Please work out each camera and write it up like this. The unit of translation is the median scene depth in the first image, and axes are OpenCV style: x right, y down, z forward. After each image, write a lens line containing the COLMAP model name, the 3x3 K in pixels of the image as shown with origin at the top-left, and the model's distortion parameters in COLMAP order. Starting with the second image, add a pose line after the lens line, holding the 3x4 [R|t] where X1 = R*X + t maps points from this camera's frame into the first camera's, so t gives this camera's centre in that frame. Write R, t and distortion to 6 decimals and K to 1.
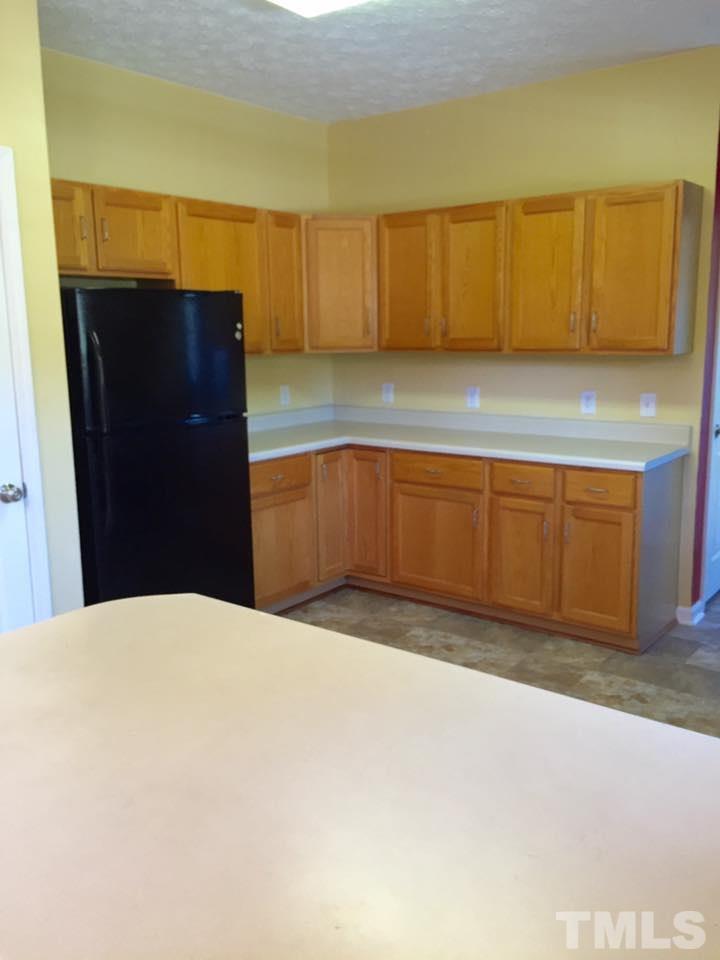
lens RADIAL K [[827.2, 0, 358.5], [0, 827.2, 479.8], [0, 0, 1]] dist [0.052695, -0.009506]
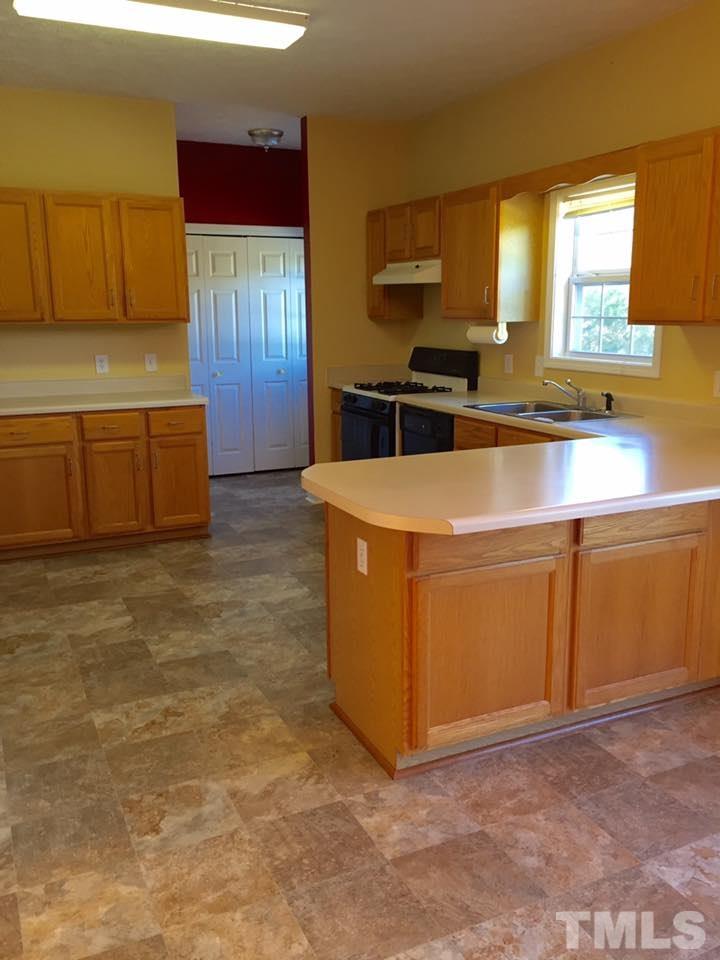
lens RADIAL K [[827.2, 0, 361.9], [0, 827.2, 482.2], [0, 0, 1]] dist [0.052695, -0.009506]
pose [[0.448695, -0.173621, 0.876657, -0.719304], [0.165038, 0.980173, 0.109652, 0.007695], [-0.878314, 0.095482, 0.468453, 0.105960]]
